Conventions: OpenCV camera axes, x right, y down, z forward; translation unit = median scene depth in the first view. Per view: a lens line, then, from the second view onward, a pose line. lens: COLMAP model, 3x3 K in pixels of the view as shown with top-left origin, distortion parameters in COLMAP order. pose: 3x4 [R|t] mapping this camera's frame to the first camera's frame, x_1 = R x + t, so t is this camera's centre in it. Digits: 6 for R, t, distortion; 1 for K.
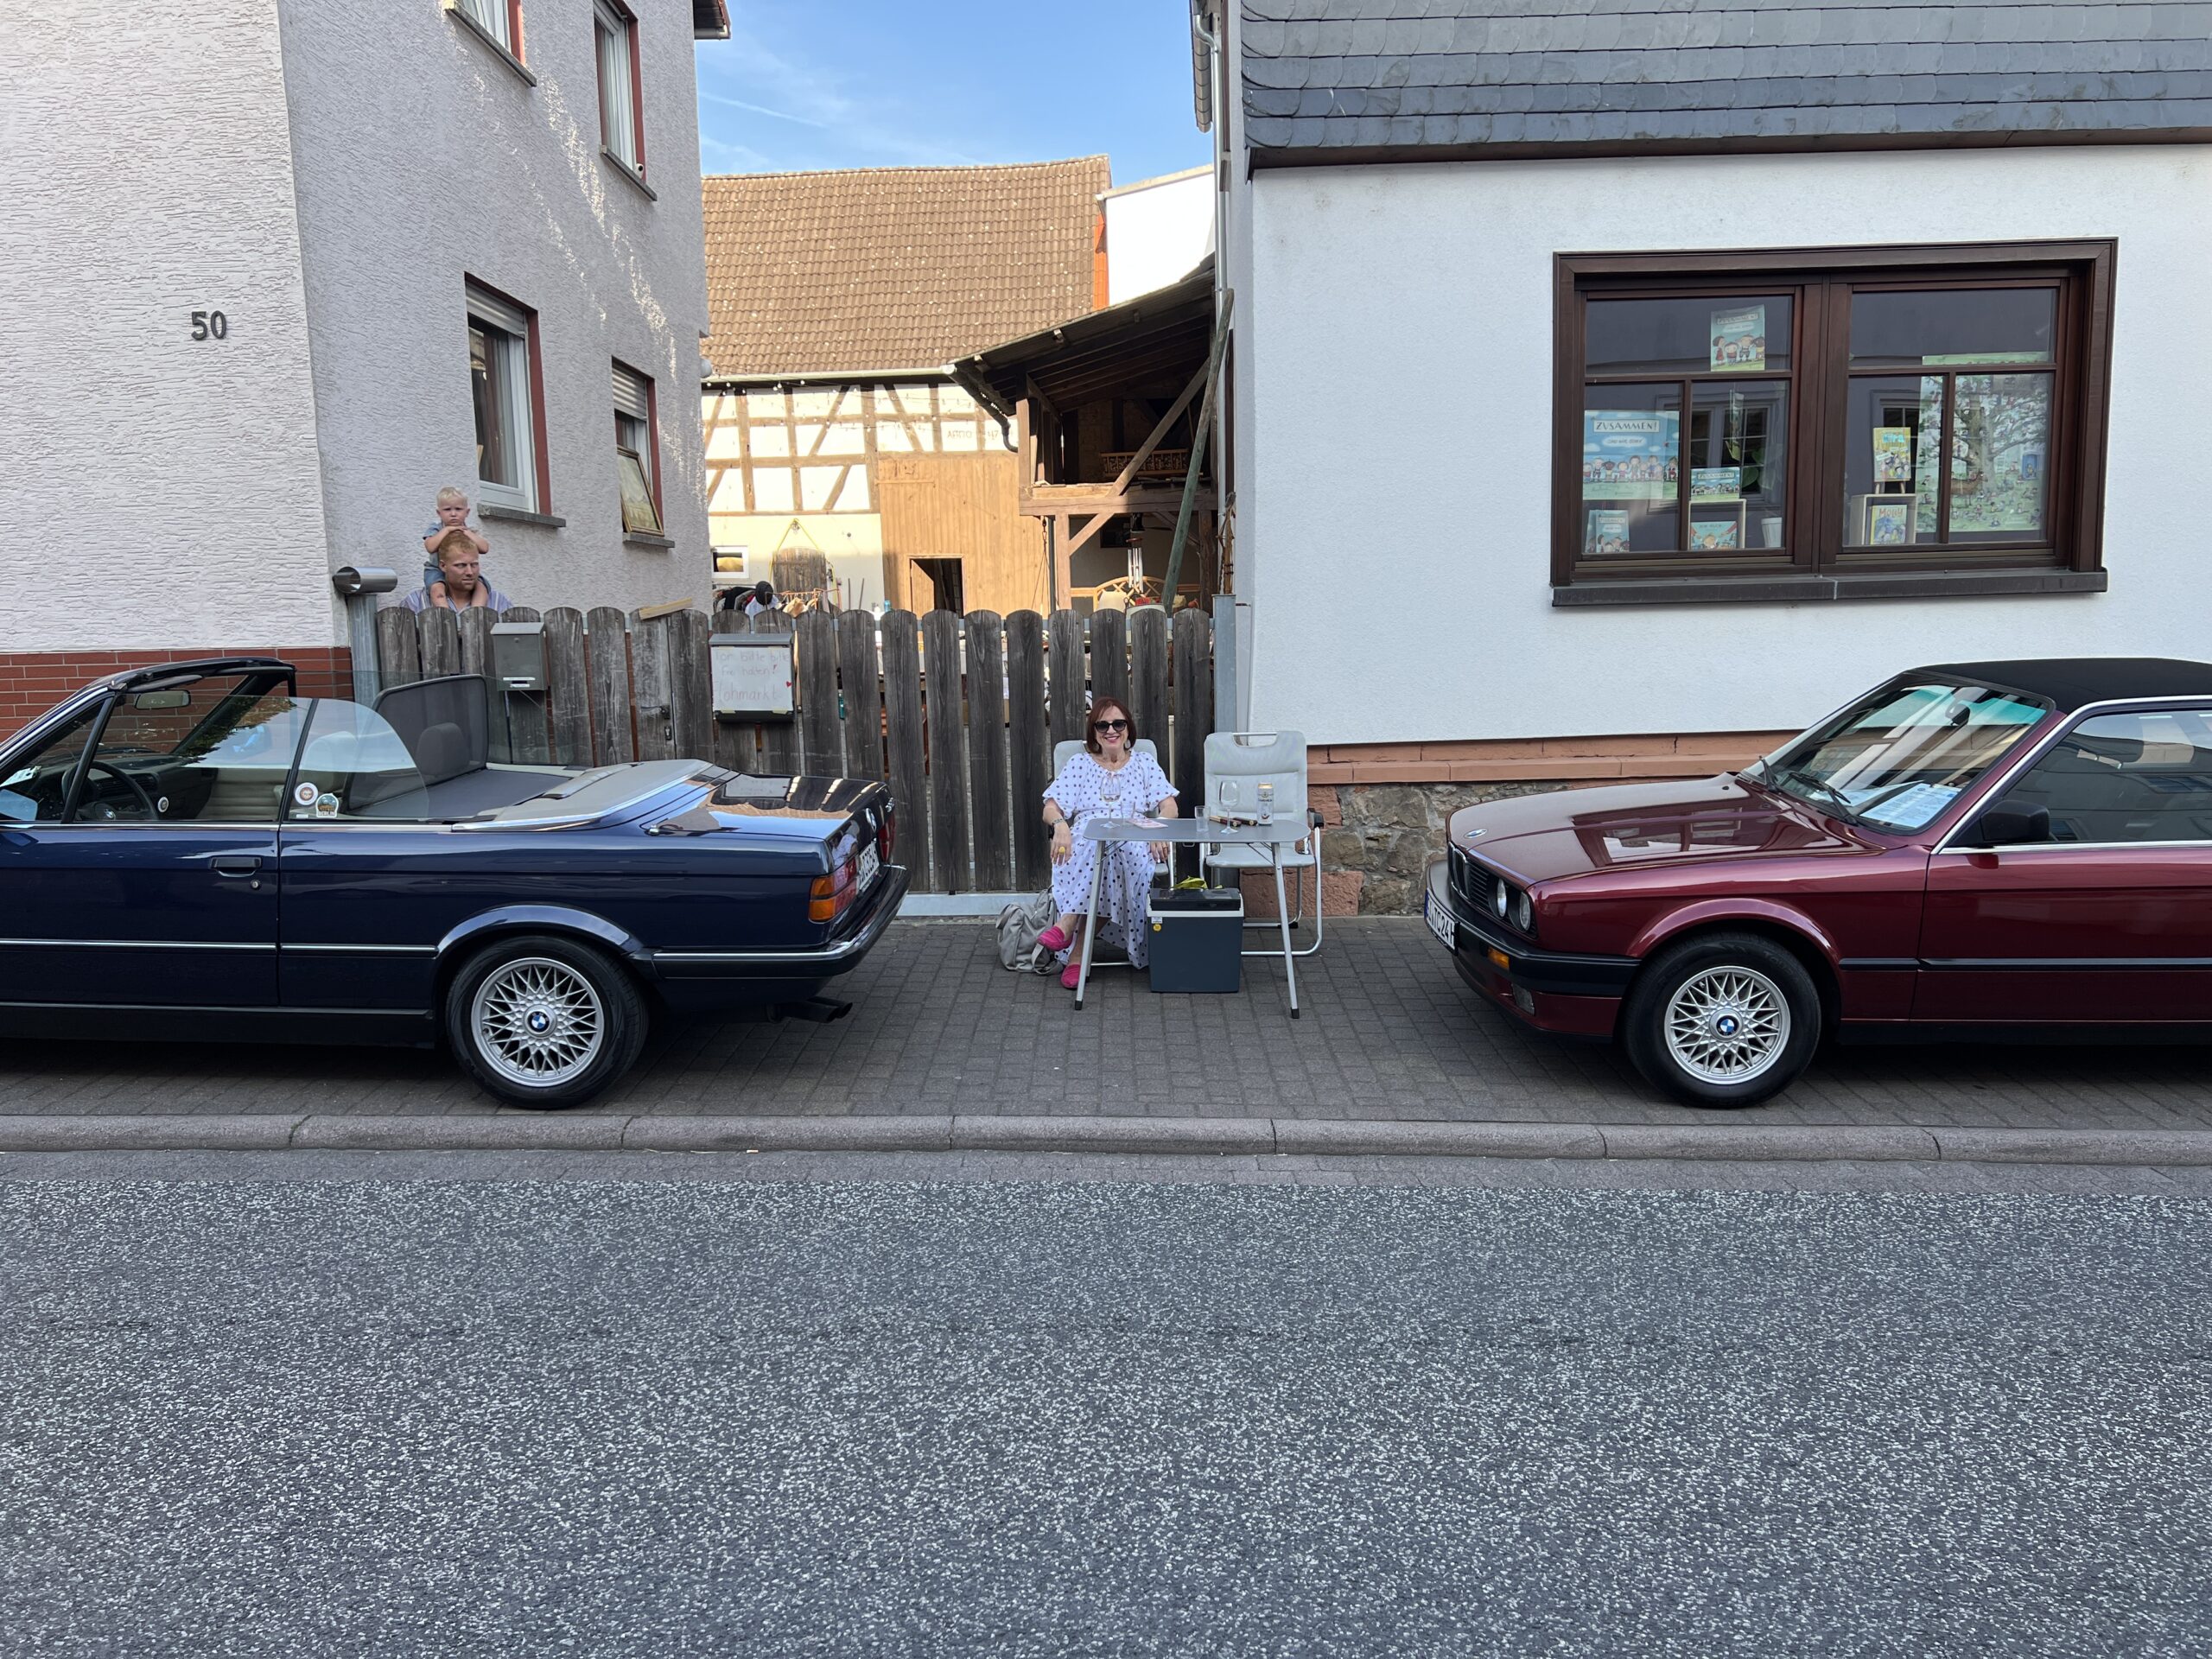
lens RADIAL K [[1646.9, 0, 1101.9], [0, 1646.9, 839.2], [0, 0, 1]] dist [0.059893, -0.061165]
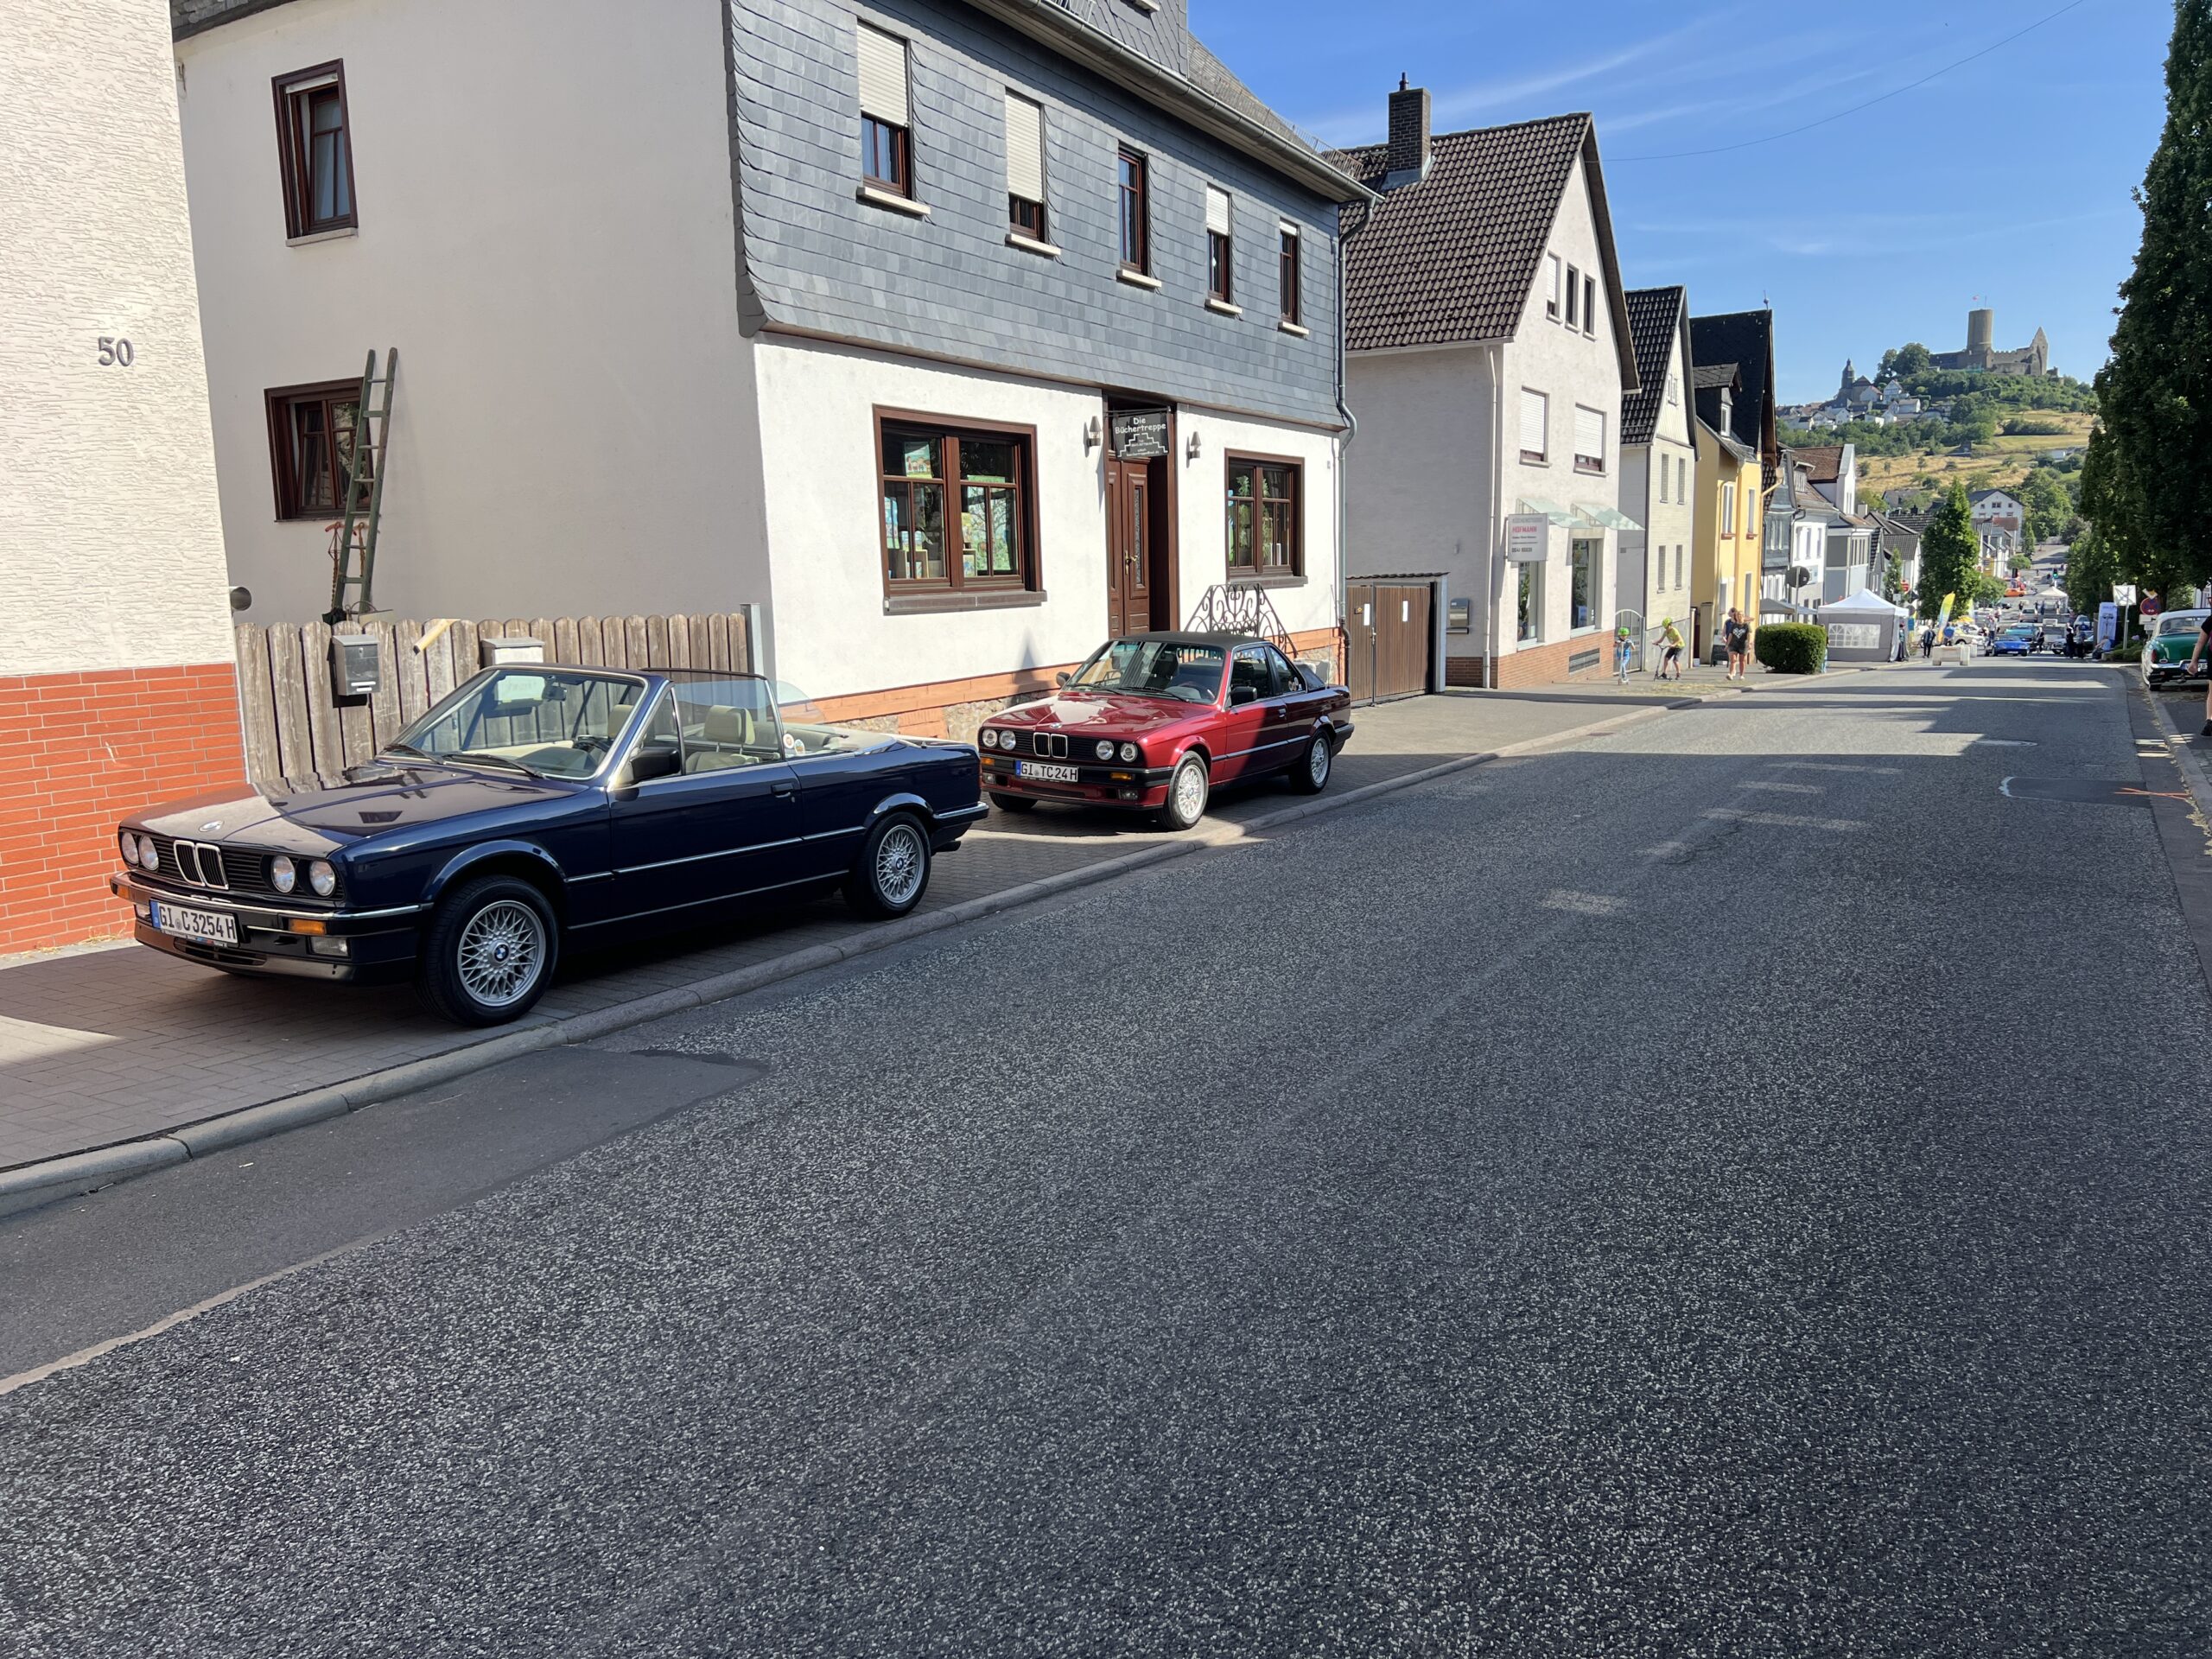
lens RADIAL K [[1646.9, 0, 1106.0], [0, 1646.9, 826.9], [0, 0, 1]] dist [0.059893, -0.061165]
pose [[0.475902, -0.126316, 0.870380, -1.166427], [0.133890, 0.988503, 0.070251, -0.011432], [-0.869247, 0.083103, 0.487343, 0.001487]]
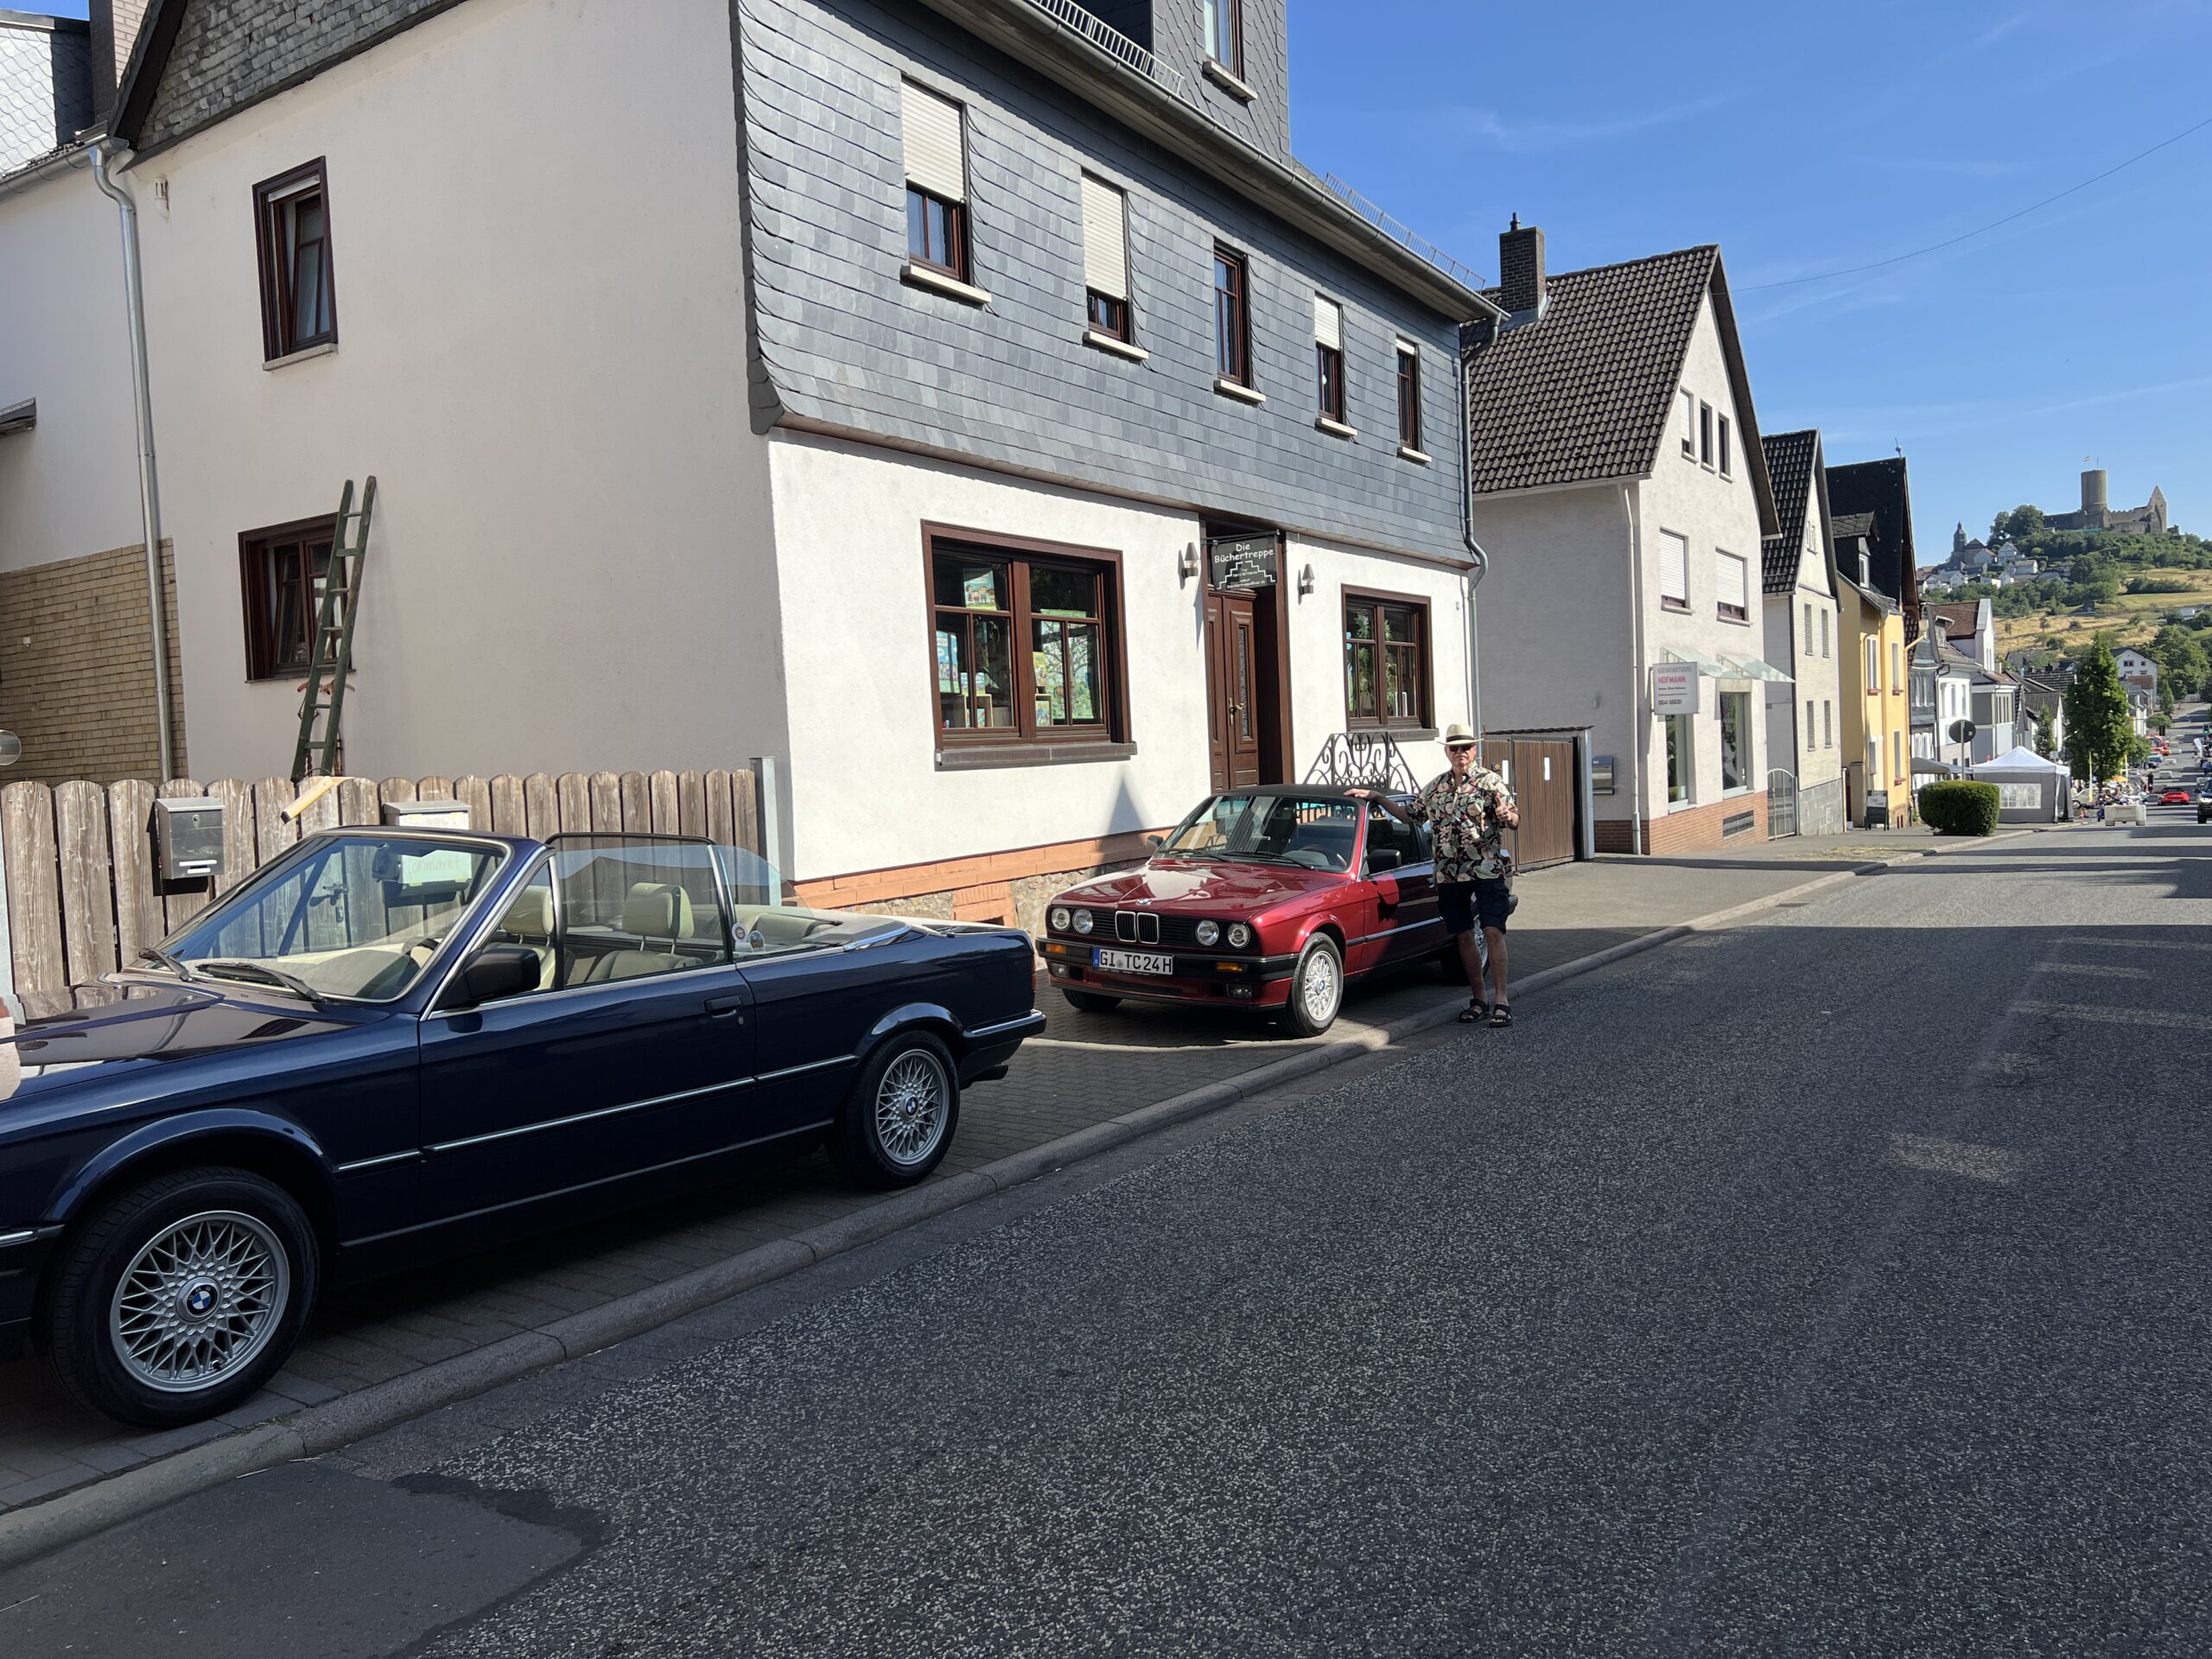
lens RADIAL K [[1646.9, 0, 1104.7], [0, 1646.9, 813.2], [0, 0, 1]] dist [0.059893, -0.061165]
pose [[0.531632, -0.034646, 0.846267, -0.857659], [0.148259, 0.987543, -0.052708, -0.008760], [-0.833899, 0.153488, 0.530146, 0.166691]]
